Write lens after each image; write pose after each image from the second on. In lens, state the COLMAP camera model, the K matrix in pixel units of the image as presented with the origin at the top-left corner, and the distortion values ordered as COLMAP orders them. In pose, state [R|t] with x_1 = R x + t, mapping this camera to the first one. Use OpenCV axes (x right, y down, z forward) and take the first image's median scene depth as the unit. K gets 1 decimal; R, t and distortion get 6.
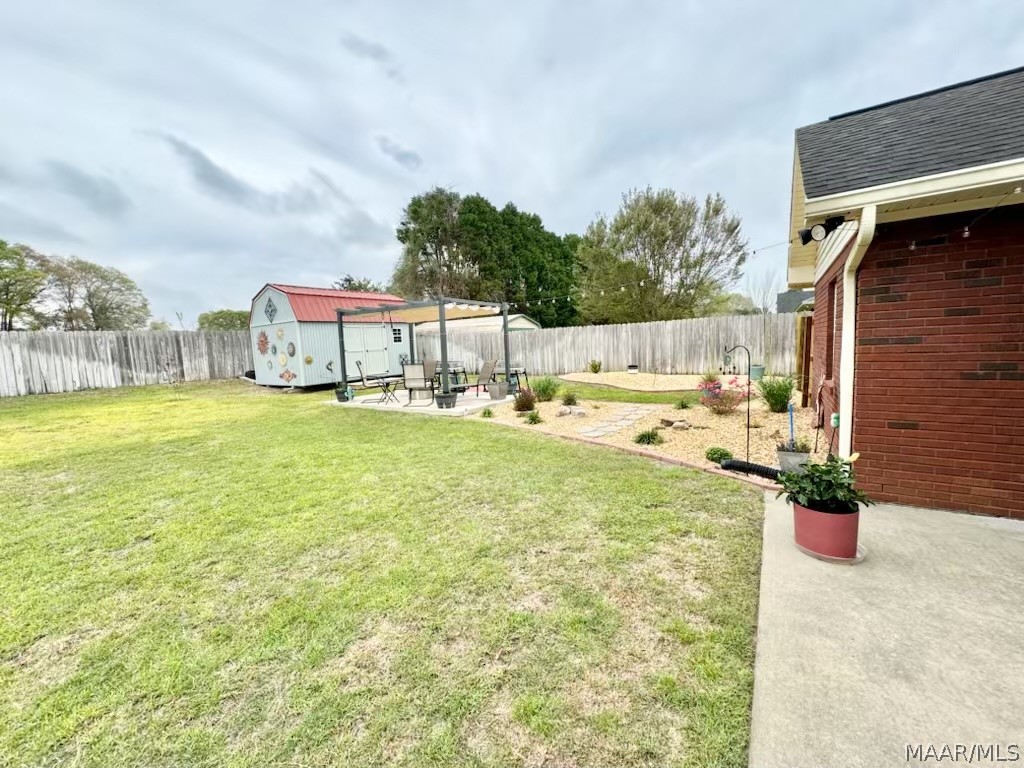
lens RADIAL K [[408.1, 0, 510.4], [0, 408.1, 380.6], [0, 0, 1]] dist [-0.000358, 0.001122]
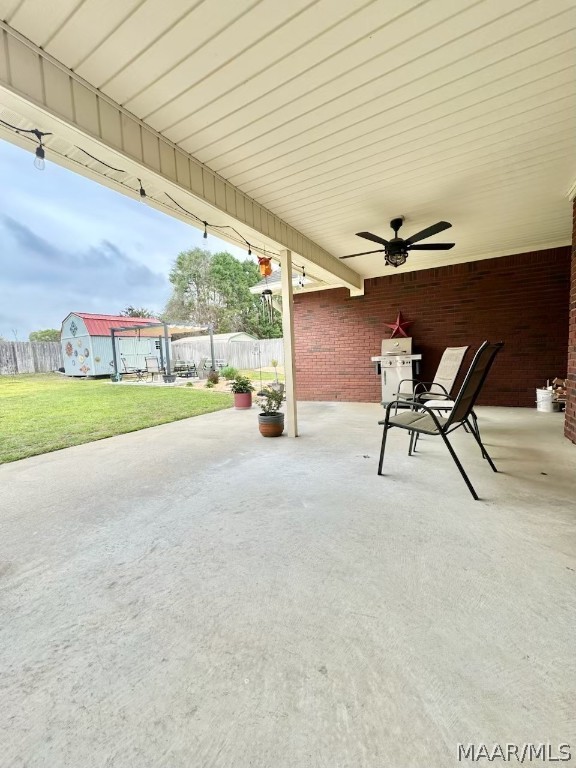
lens RADIAL K [[306.1, 0, 289.2], [0, 306.1, 382.3], [0, 0, 1]] dist [-0.000358, 0.001122]
pose [[0.998791, -0.006231, 0.048754, 0.106707], [0.006369, 0.999976, -0.002677, 0.024828], [-0.048736, 0.002984, 0.998807, -0.130874]]
